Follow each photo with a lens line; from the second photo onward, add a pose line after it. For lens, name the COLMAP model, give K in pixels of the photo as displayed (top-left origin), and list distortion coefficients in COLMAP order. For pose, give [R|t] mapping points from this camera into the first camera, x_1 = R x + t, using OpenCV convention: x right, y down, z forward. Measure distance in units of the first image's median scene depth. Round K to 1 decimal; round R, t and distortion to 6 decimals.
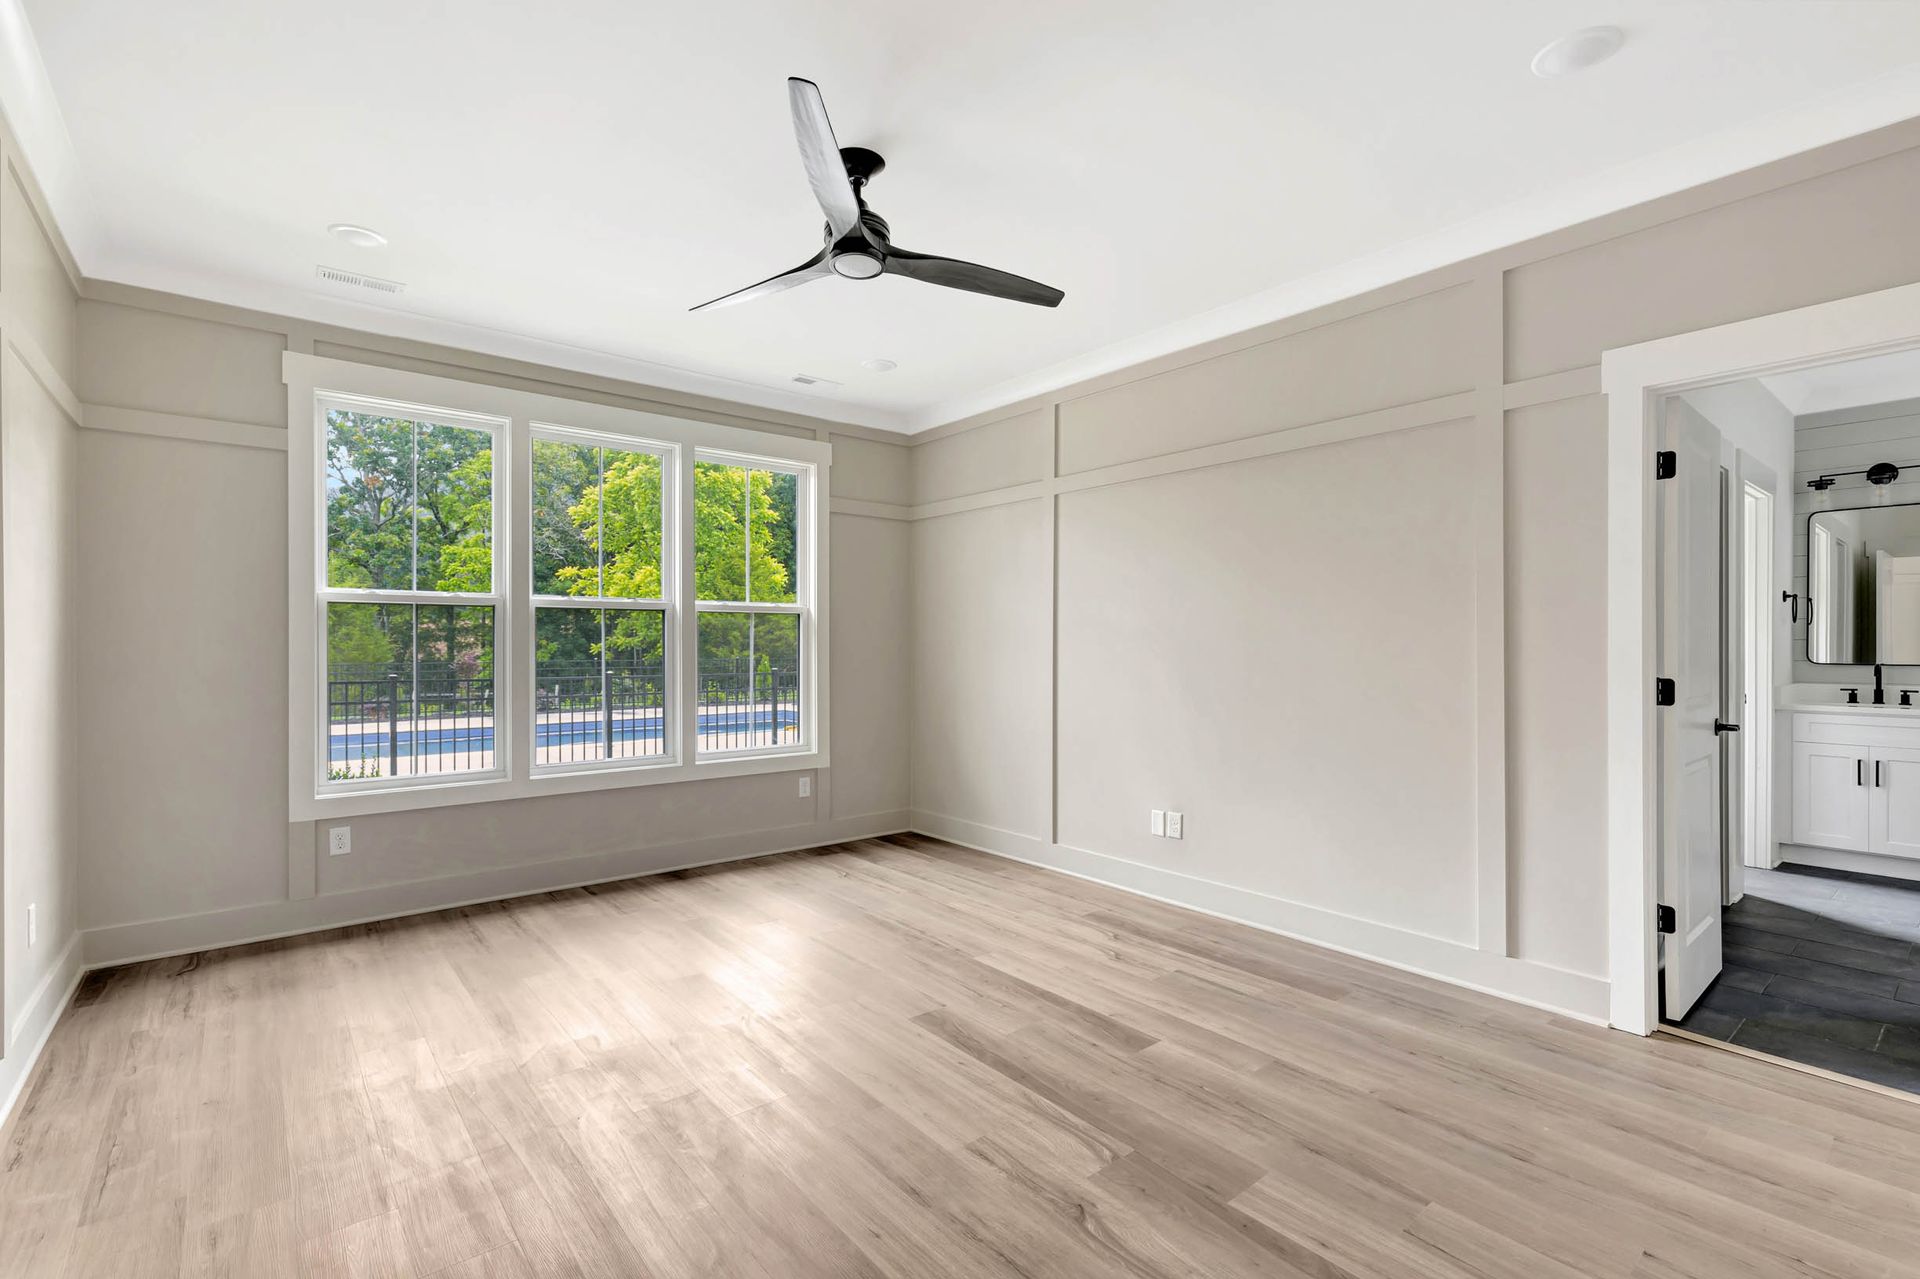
lens RADIAL K [[868.3, 0, 960.0], [0, 868.3, 639.5], [0, 0, 1]] dist [-0.000309, -0.000149]
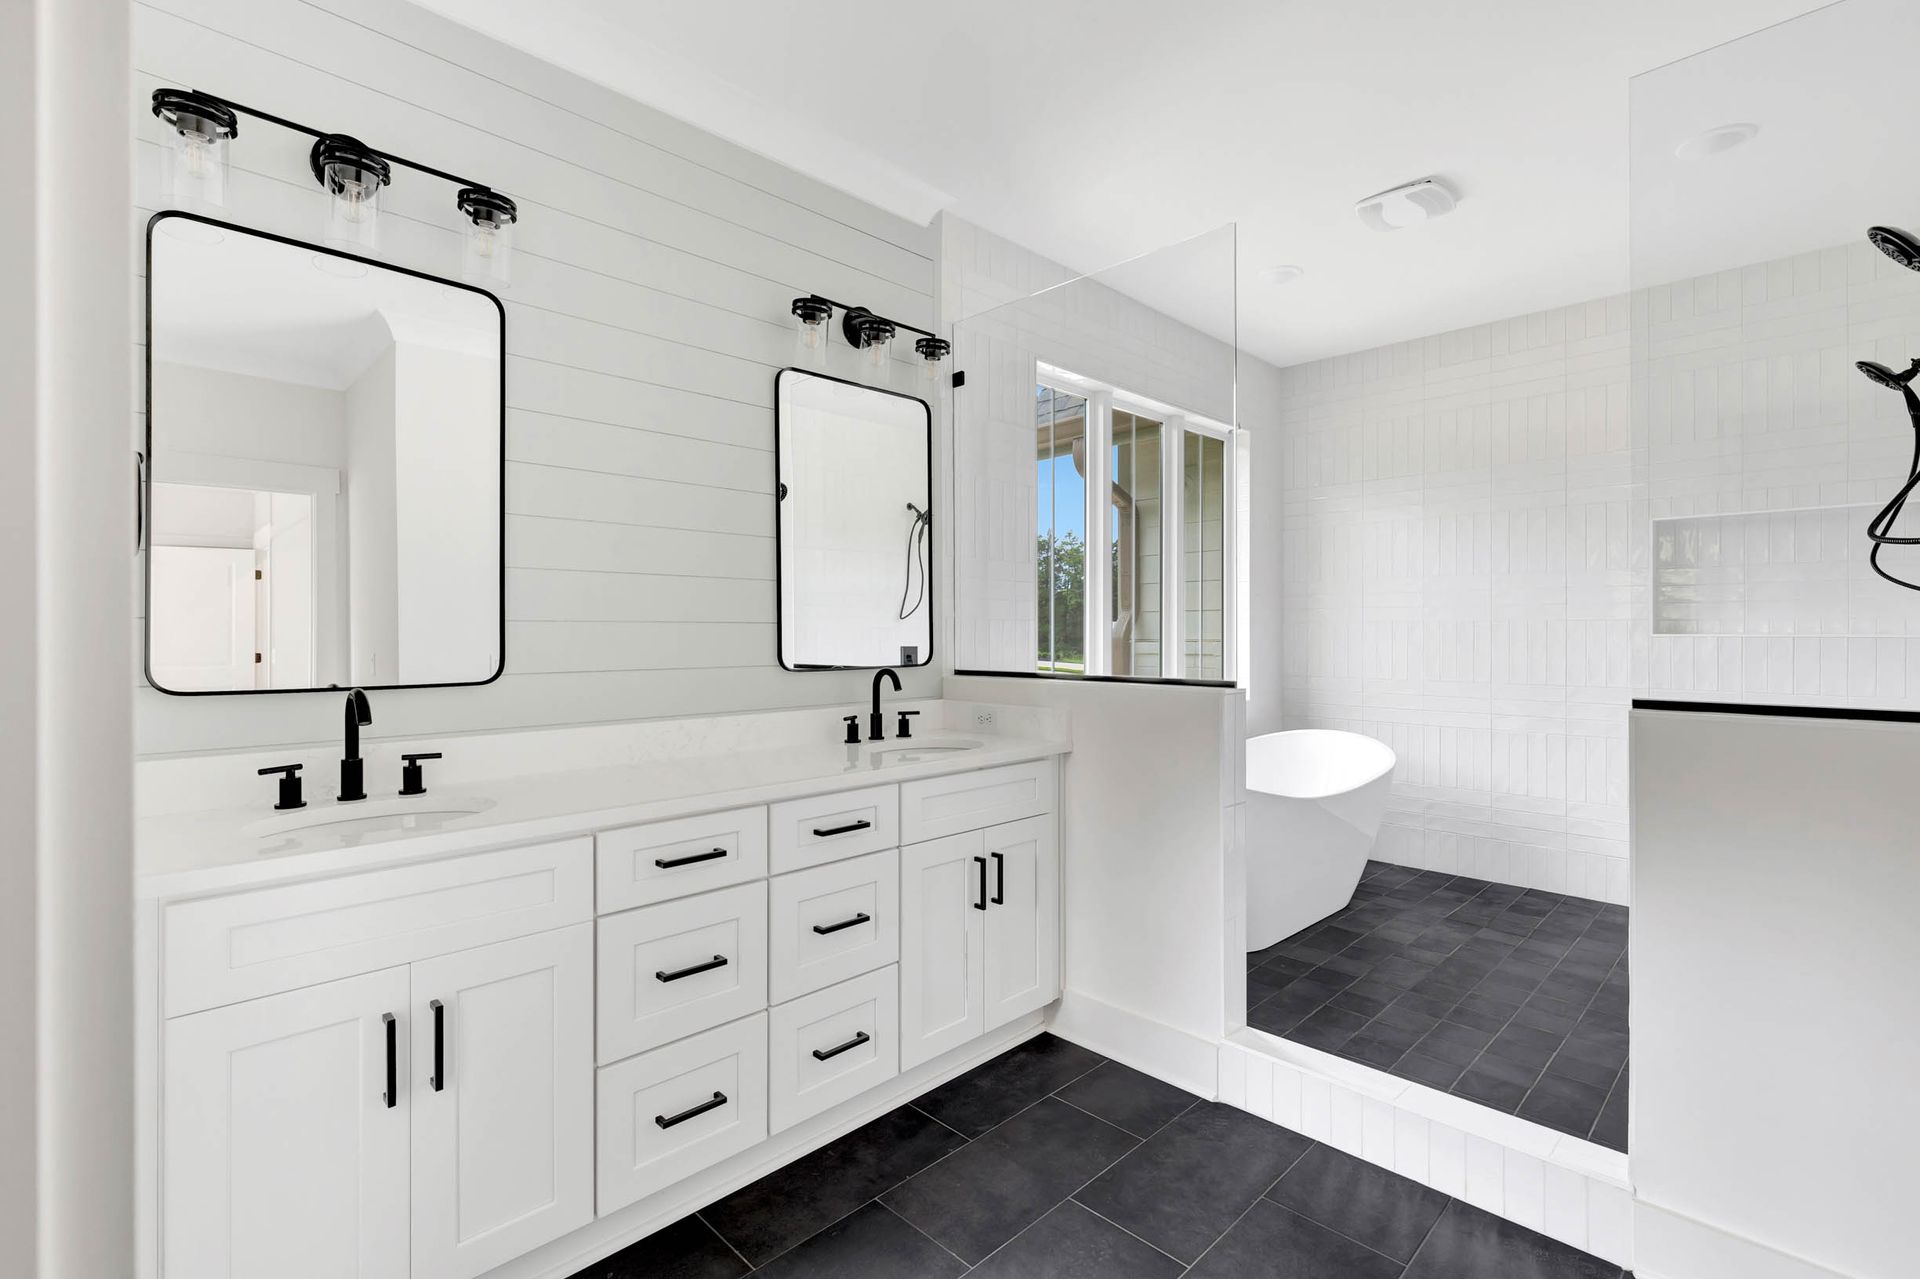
lens RADIAL K [[868.3, 0, 960.0], [0, 868.3, 639.5], [0, 0, 1]] dist [-0.000309, -0.000149]
pose [[-0.095751, -0.002351, 0.995403, 0.678549], [-0.001184, 0.999997, 0.002248, 0.007617], [-0.995405, -0.000963, -0.095754, 0.782182]]
